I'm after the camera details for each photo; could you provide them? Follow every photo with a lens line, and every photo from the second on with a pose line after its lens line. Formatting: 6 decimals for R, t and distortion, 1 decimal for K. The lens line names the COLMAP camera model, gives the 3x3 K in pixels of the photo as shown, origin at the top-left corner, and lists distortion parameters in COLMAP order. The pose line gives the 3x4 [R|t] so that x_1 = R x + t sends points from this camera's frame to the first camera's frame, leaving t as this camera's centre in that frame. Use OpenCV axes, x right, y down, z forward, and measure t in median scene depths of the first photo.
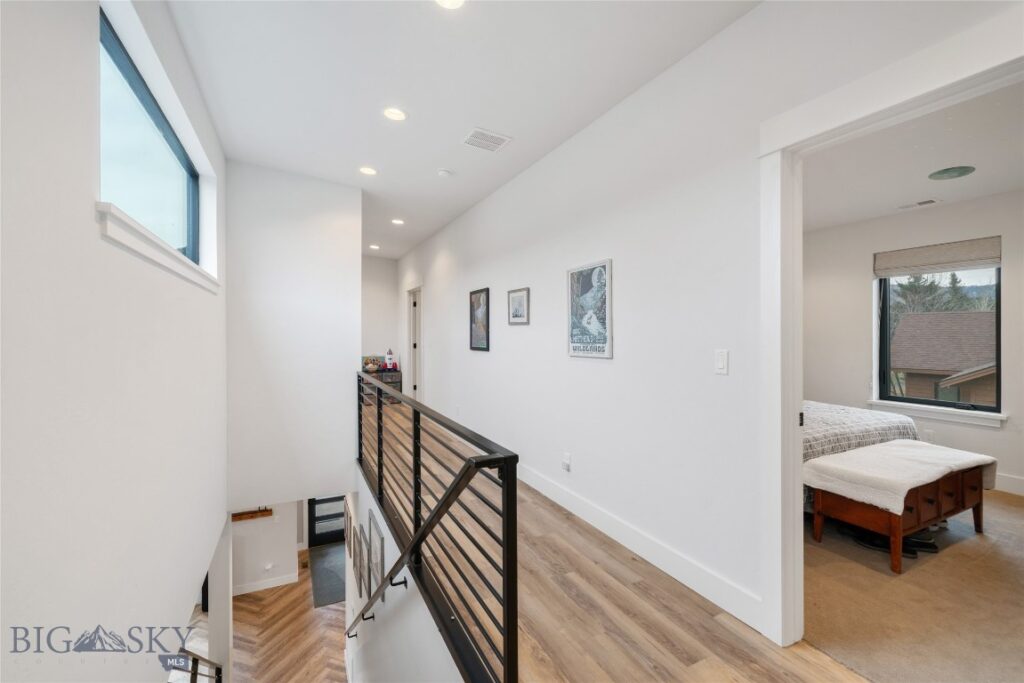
lens RADIAL K [[442.2, 0, 503.3], [0, 442.2, 335.0], [0, 0, 1]] dist [0.000410, 0.000816]
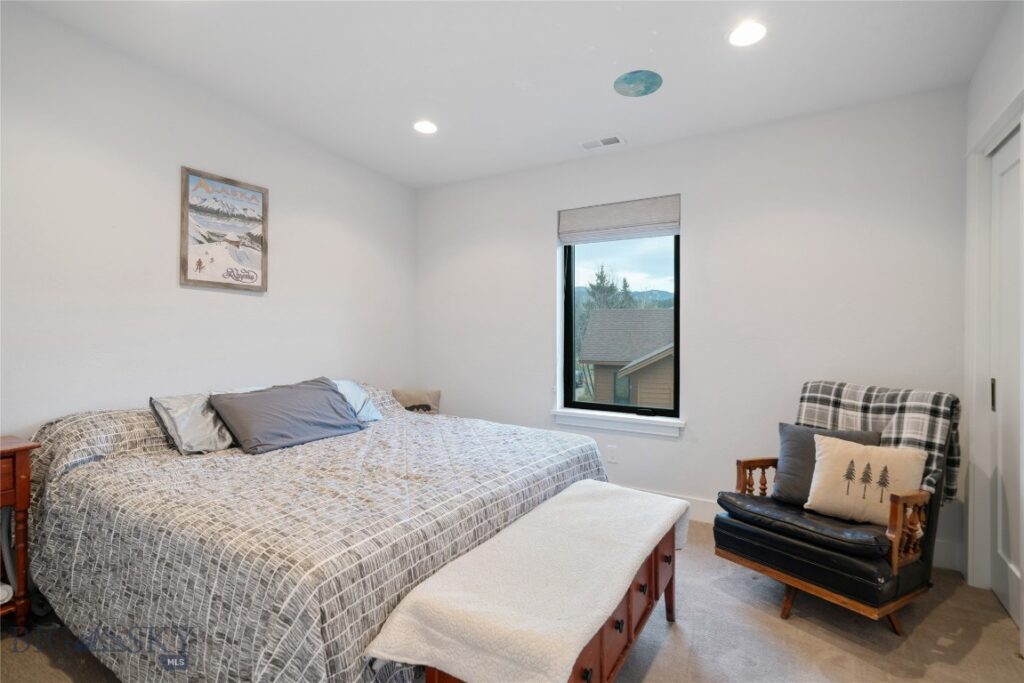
lens RADIAL K [[493.8, 0, 515.2], [0, 493.8, 335.7], [0, 0, 1]] dist [0.000409, -0.002301]
pose [[0.837935, -0.002764, 0.545763, 0.372448], [-0.001780, 0.999968, 0.007798, 0.020713], [-0.545768, -0.007506, 0.837903, 0.395892]]
